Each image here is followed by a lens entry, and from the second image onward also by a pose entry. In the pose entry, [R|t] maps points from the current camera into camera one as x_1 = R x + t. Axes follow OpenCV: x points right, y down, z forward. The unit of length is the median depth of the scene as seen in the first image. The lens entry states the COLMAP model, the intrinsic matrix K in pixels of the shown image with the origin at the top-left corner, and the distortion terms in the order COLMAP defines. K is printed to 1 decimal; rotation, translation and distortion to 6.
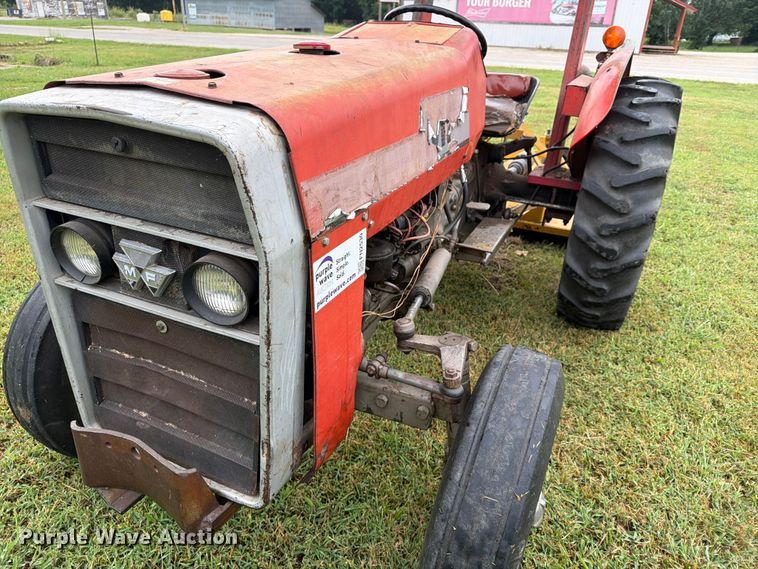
lens RADIAL K [[533.6, 0, 376.6], [0, 533.6, 292.7], [0, 0, 1]] dist [0.033752, -0.047496]
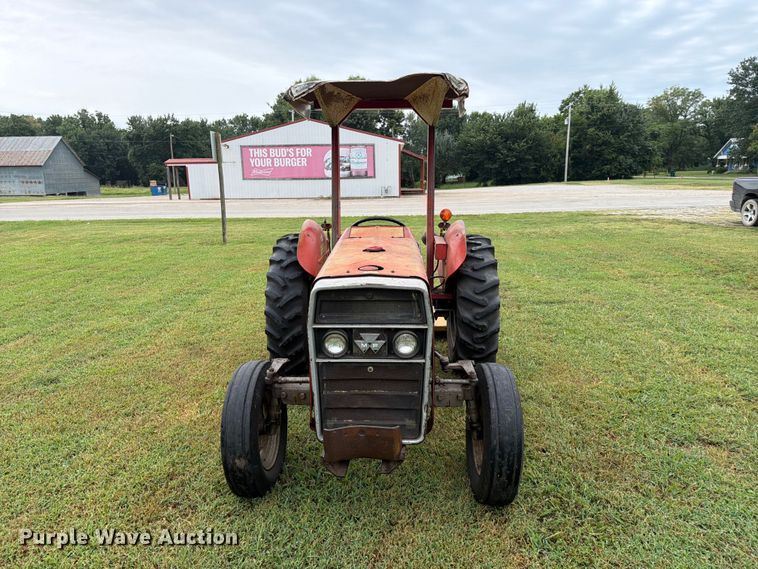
lens RADIAL K [[533.6, 0, 377.0], [0, 533.6, 282.3], [0, 0, 1]] dist [0.033752, -0.047496]
pose [[0.920690, -0.126041, 0.369383, -0.458921], [0.219236, 0.950014, -0.222283, 0.087441], [-0.322902, 0.285636, 0.902300, -0.478012]]
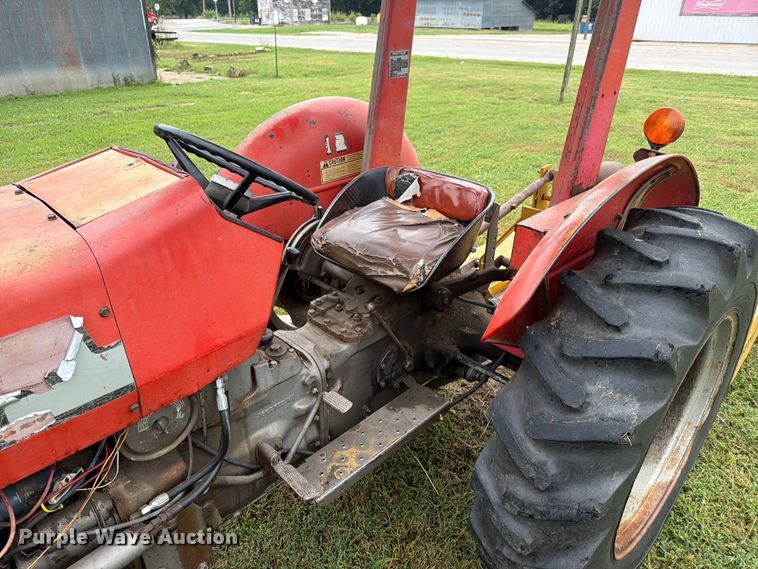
lens RADIAL K [[533.6, 0, 370.1], [0, 533.6, 294.1], [0, 0, 1]] dist [0.033752, -0.047496]
pose [[0.933615, 0.130532, -0.333654, 0.362426], [-0.128554, 0.991304, 0.028105, -0.267998], [0.334422, 0.016653, 0.942276, 0.340611]]
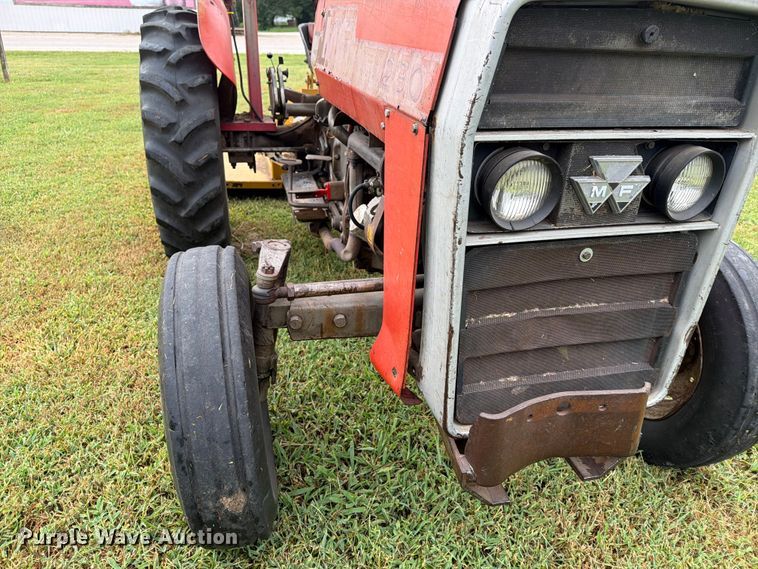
lens RADIAL K [[533.6, 0, 373.4], [0, 533.6, 299.4], [0, 0, 1]] dist [0.033752, -0.047496]
pose [[0.767365, -0.302794, 0.565215, -0.466987], [0.285015, 0.950683, 0.122344, -0.030558], [-0.574385, 0.067212, 0.815821, 0.178960]]
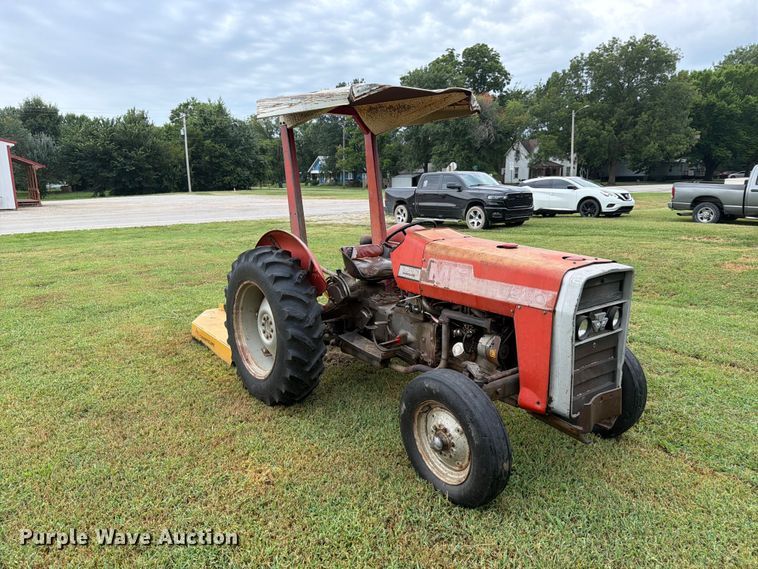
lens RADIAL K [[533.6, 0, 373.1], [0, 533.6, 291.6], [0, 0, 1]] dist [0.033752, -0.047496]
pose [[0.462075, -0.217865, 0.859663, -1.241933], [0.422349, 0.906429, 0.002701, -0.258371], [-0.779812, 0.361830, 0.510854, 0.144763]]
